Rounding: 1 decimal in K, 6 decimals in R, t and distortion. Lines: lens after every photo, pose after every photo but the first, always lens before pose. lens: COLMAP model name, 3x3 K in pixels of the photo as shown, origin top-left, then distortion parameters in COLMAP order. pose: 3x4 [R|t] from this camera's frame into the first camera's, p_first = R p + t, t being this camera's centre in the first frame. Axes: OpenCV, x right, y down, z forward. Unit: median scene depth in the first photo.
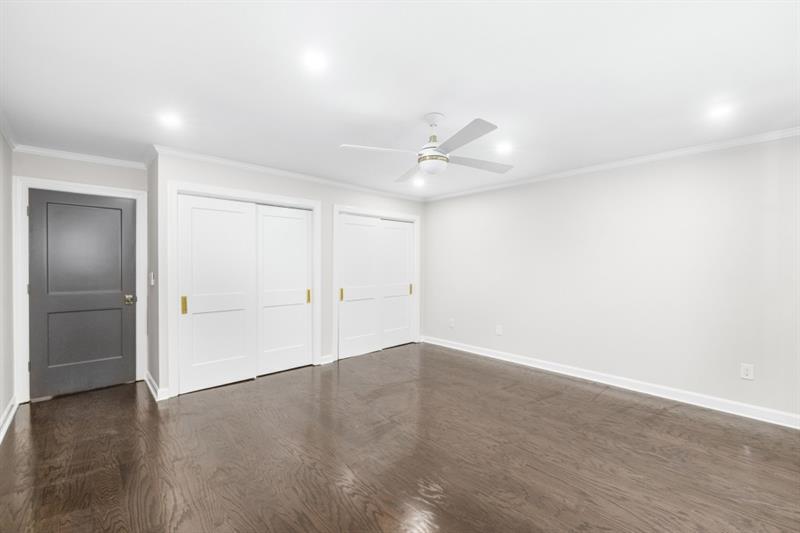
lens RADIAL K [[344.5, 0, 400.0], [0, 344.5, 266.5], [0, 0, 1]] dist [0.023519, -0.000056]
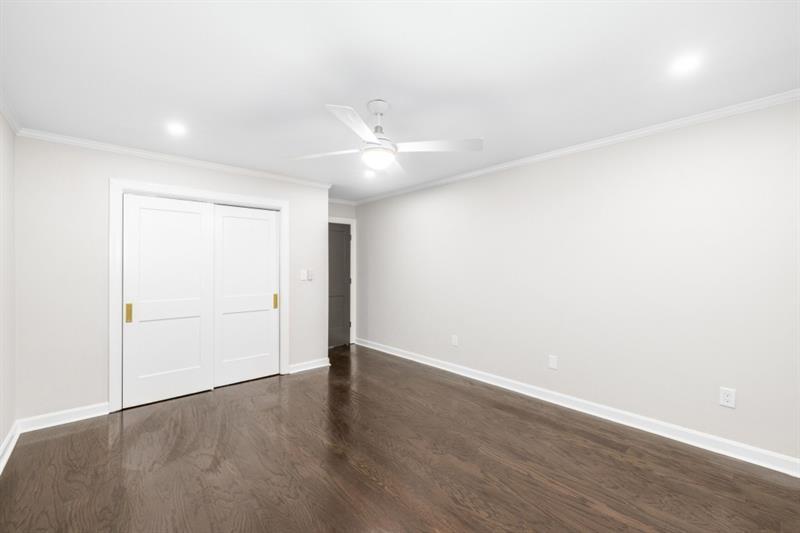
lens RADIAL K [[337.7, 0, 400.0], [0, 337.7, 266.5], [0, 0, 1]] dist [-0.000754, 0.000011]
pose [[0.999942, -0.009059, -0.005905, 0.103256], [0.009021, 0.999939, -0.006432, -0.000256], [0.005962, 0.006378, 0.999962, 0.095598]]
